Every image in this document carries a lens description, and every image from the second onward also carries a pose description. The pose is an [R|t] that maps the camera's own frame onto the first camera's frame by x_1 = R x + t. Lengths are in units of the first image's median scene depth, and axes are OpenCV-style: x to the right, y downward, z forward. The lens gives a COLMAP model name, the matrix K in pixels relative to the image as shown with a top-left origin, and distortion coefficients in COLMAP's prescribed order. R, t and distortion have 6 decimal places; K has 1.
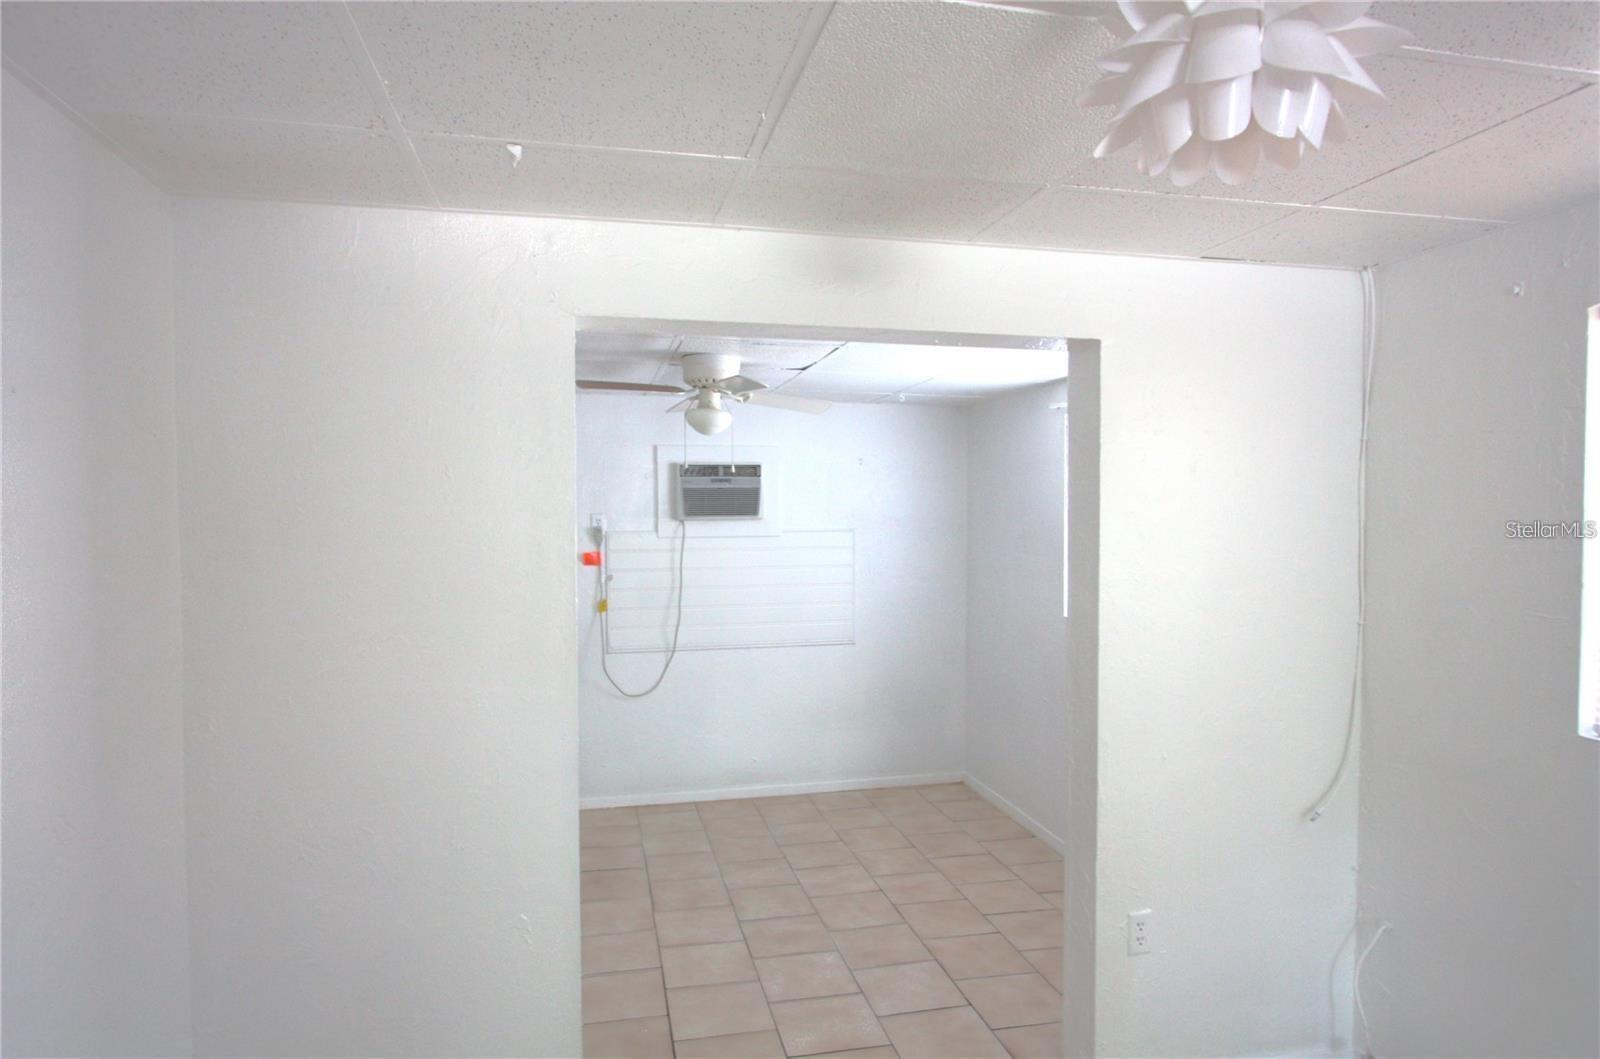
lens RADIAL K [[959.7, 0, 801.7], [0, 959.7, 526.2], [0, 0, 1]] dist [0.001261, 0.000018]
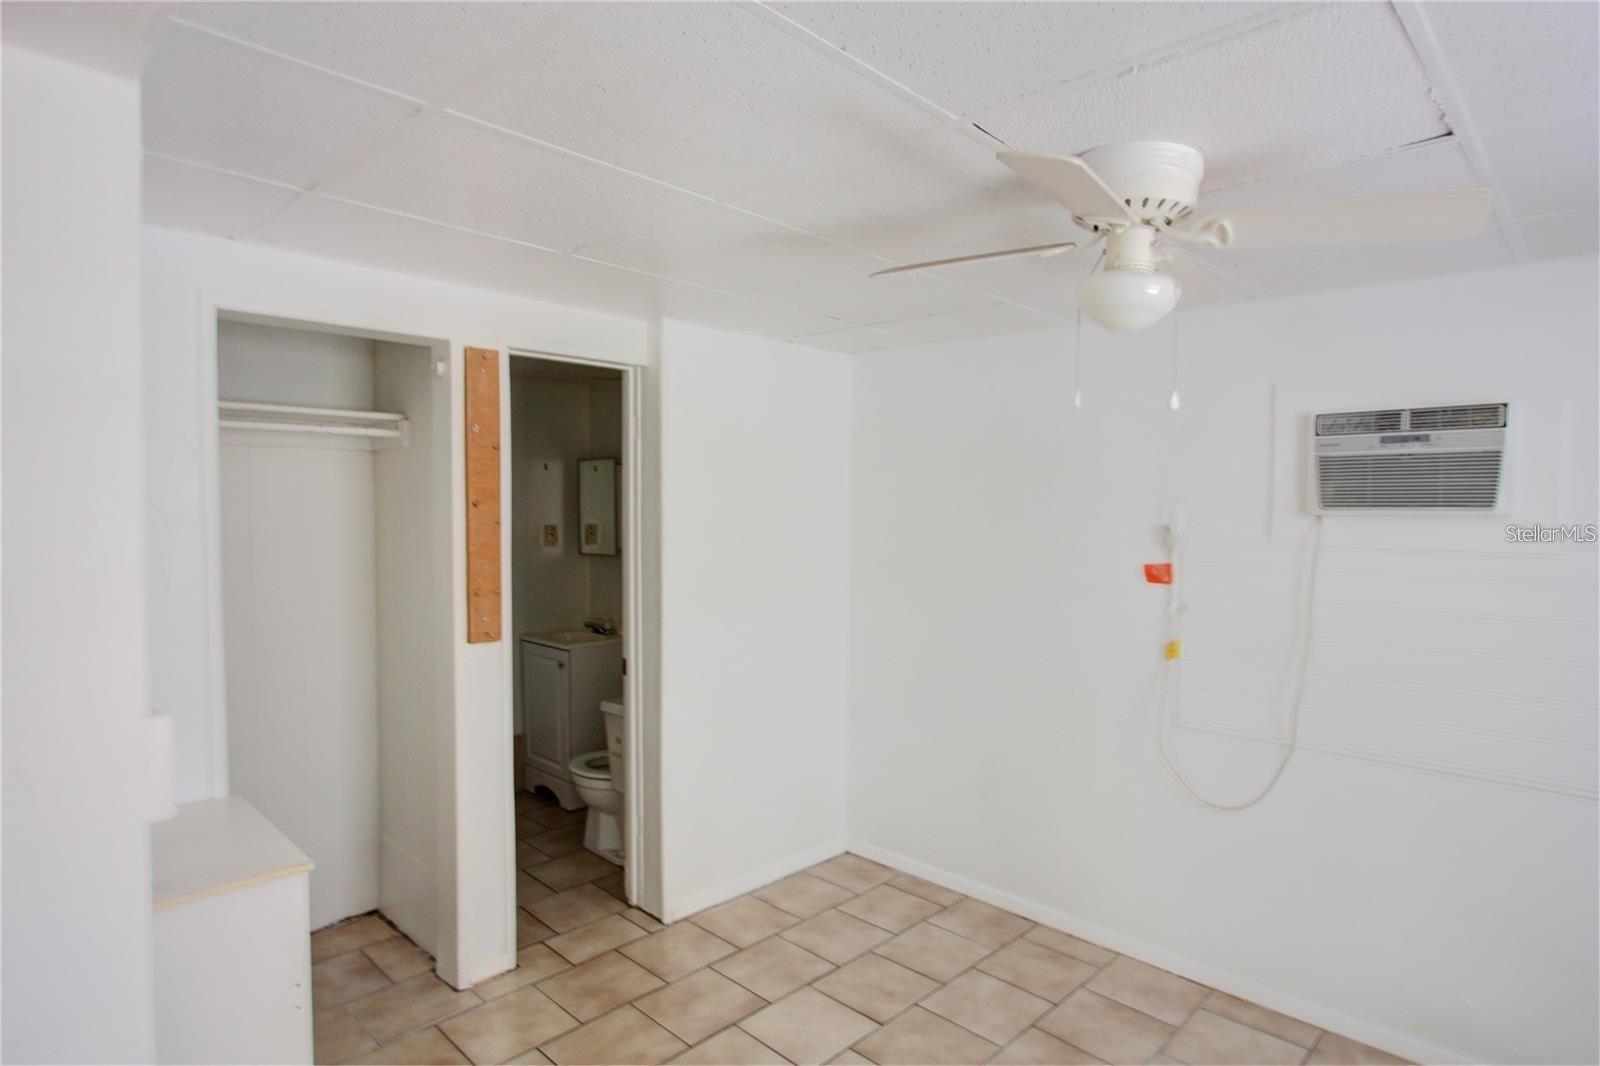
lens RADIAL K [[870.5, 0, 800.3], [0, 870.5, 536.6], [0, 0, 1]] dist [-0.007758, -0.001224]
pose [[0.549260, 0.033722, -0.834971, 0.128781], [-0.010629, 0.999387, 0.033370, -0.007583], [0.835584, -0.009454, 0.549282, 0.477786]]
